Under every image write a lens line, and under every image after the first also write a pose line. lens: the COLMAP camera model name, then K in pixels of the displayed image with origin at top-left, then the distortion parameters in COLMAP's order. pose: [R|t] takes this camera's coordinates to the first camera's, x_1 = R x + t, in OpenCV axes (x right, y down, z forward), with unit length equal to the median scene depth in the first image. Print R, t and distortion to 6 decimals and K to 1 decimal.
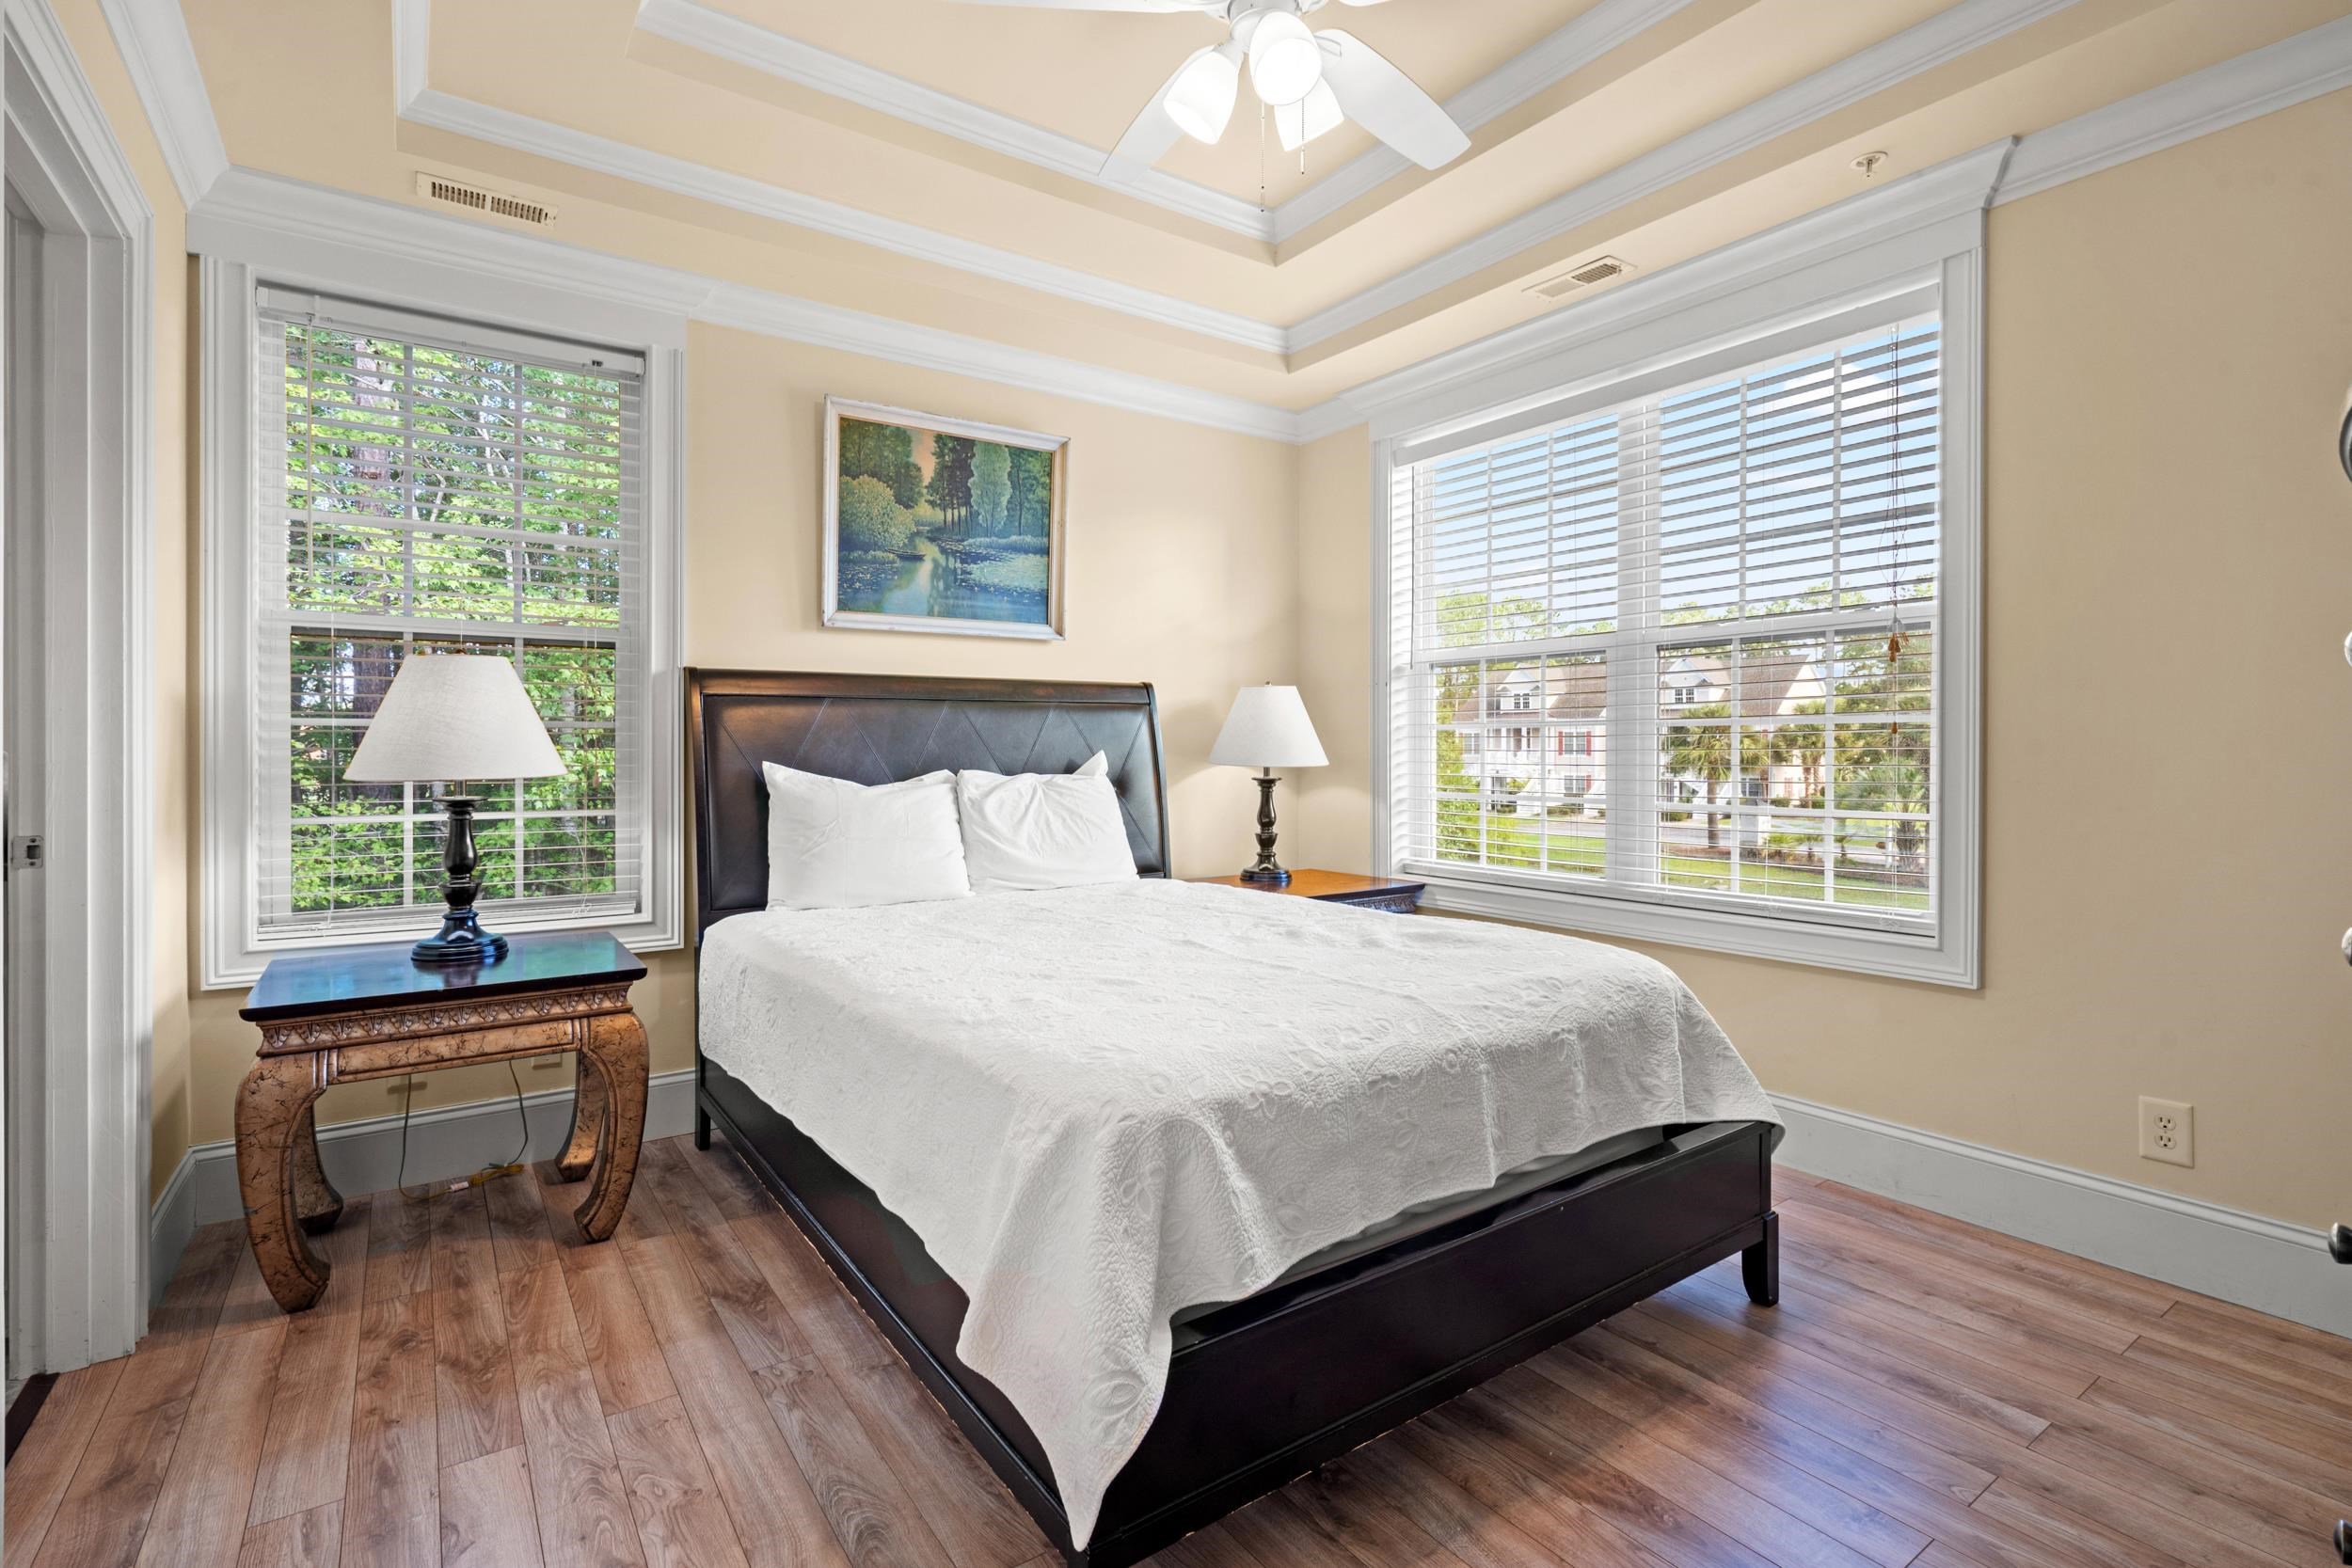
lens RADIAL K [[1084.1, 0, 1179.6], [0, 1084.1, 764.3], [0, 0, 1]] dist [-0.008469, 0.002902]
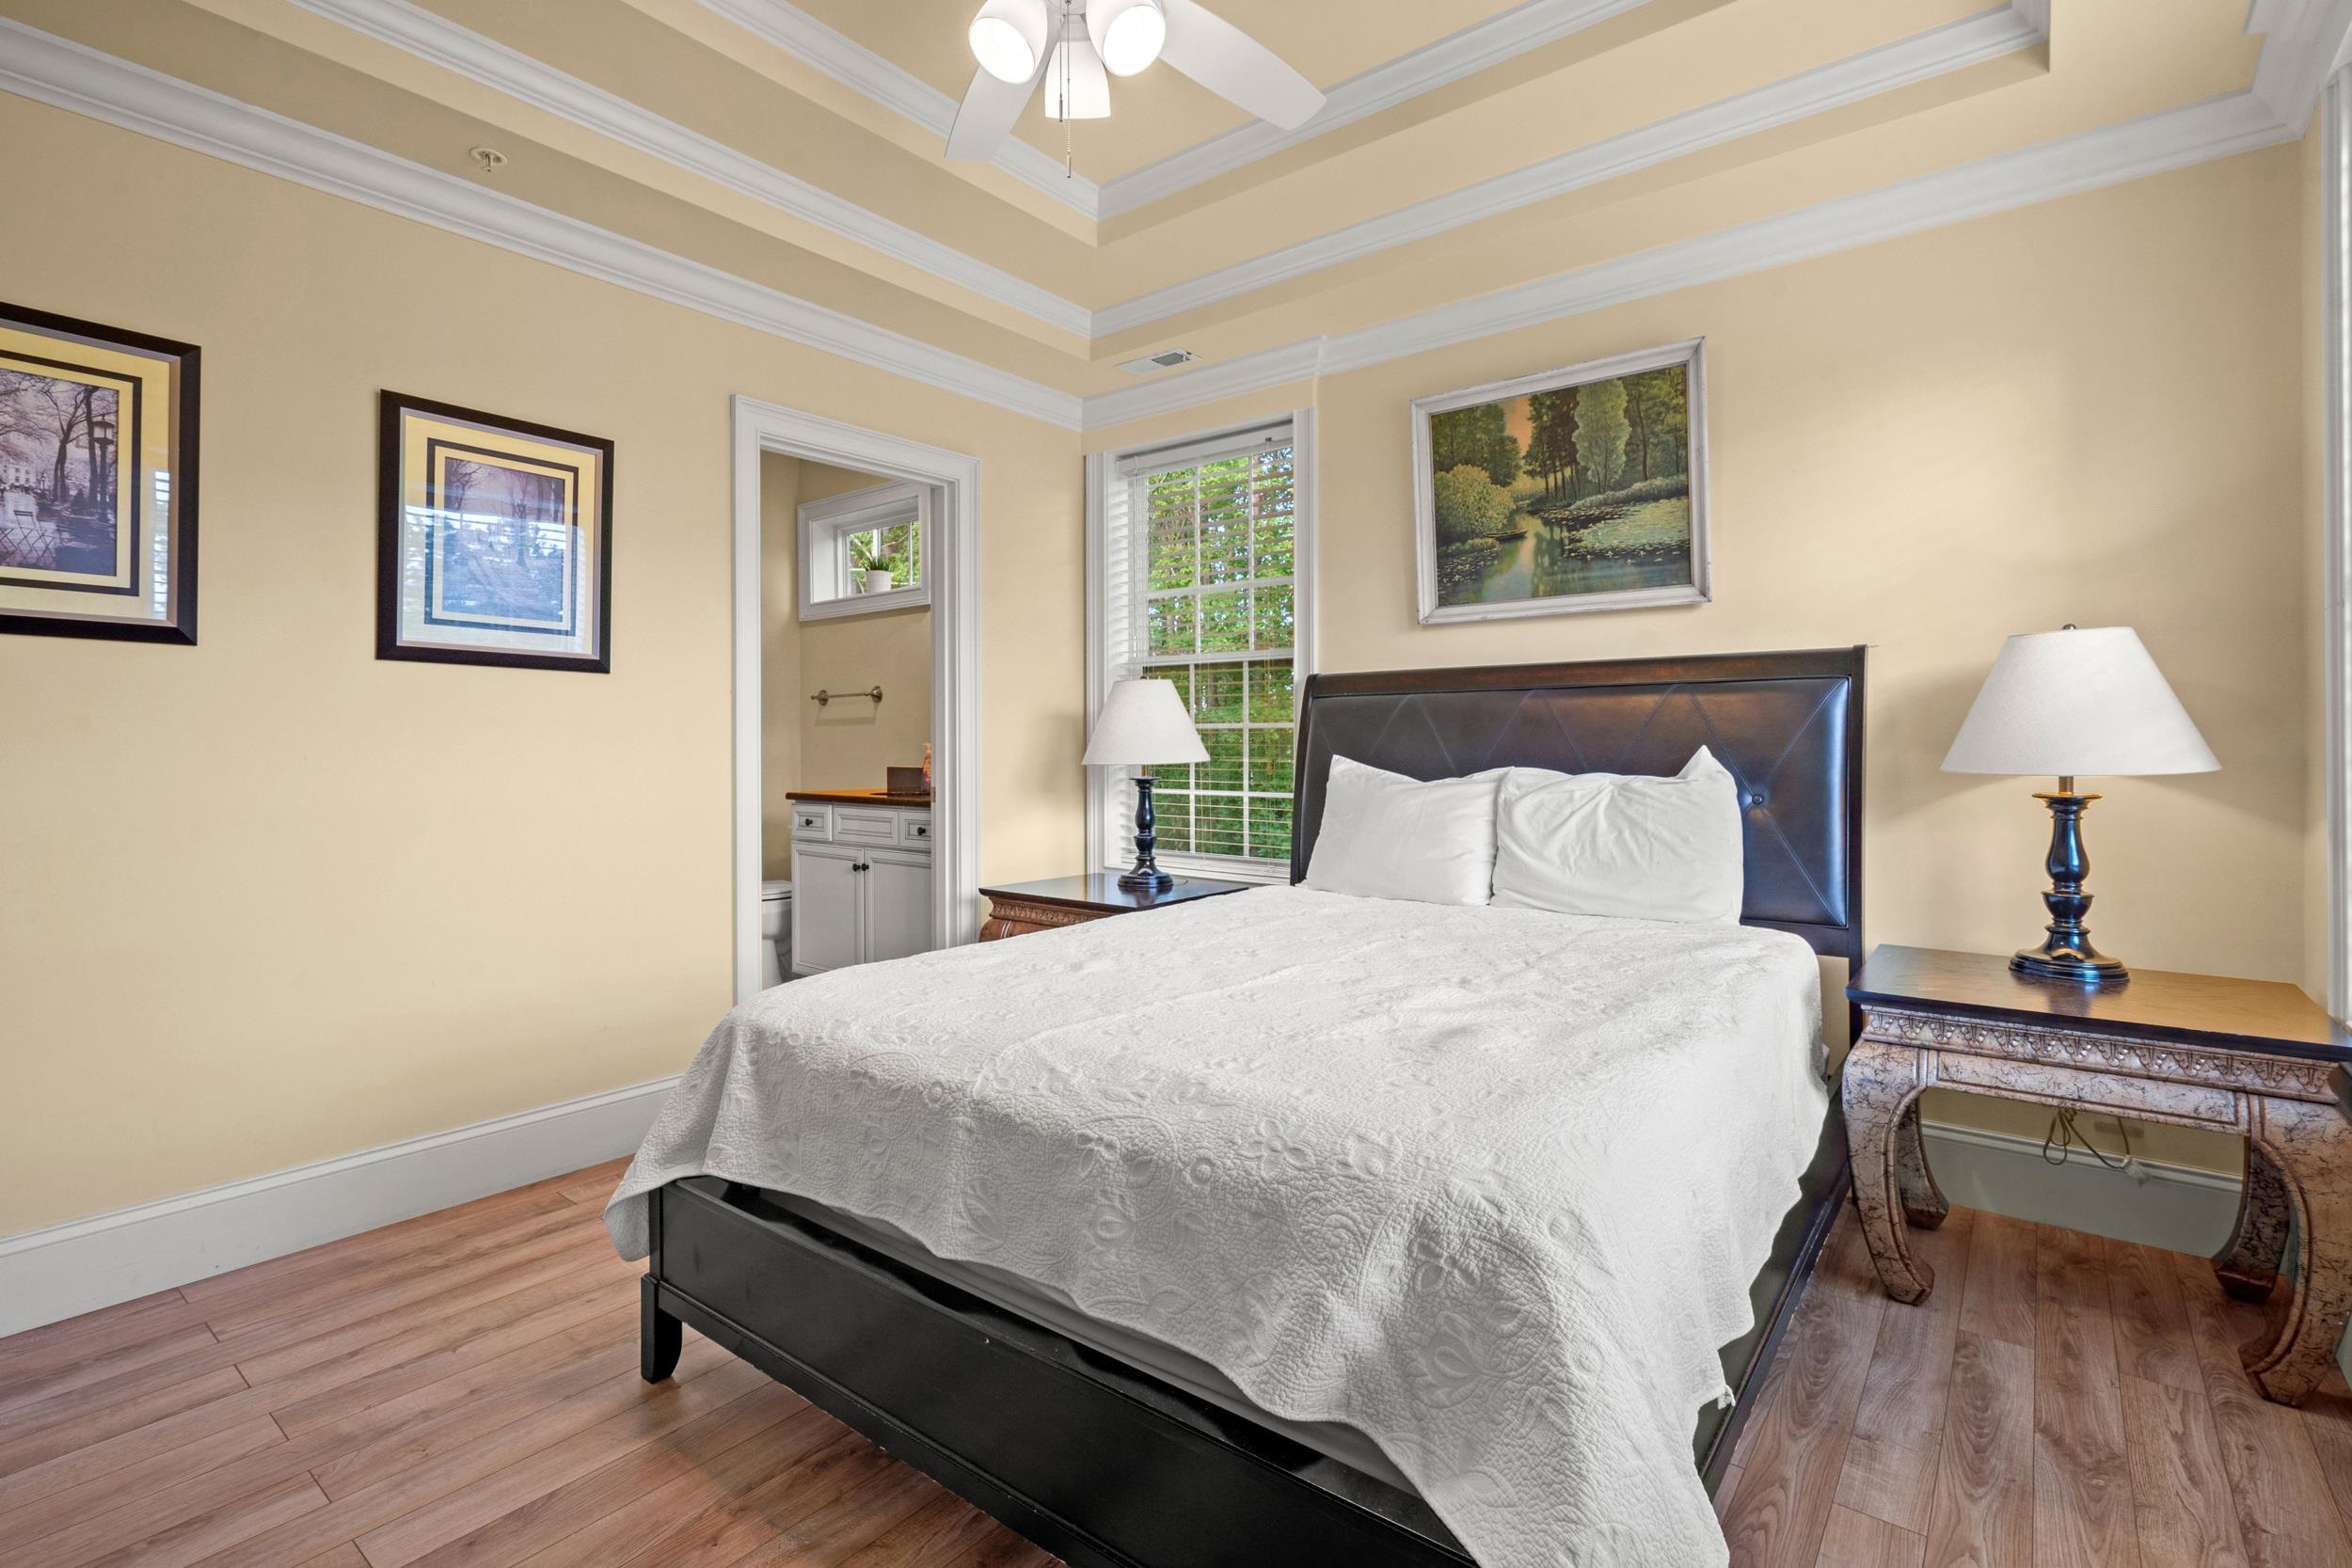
lens RADIAL K [[1084.1, 0, 1150.5], [0, 1084.1, 751.2], [0, 0, 1]] dist [-0.008469, 0.002902]
pose [[0.285023, 0.004836, -0.958508, 0.549751], [-0.014870, 0.999889, 0.000624, -0.004004], [0.958405, 0.014075, 0.285063, 0.438112]]
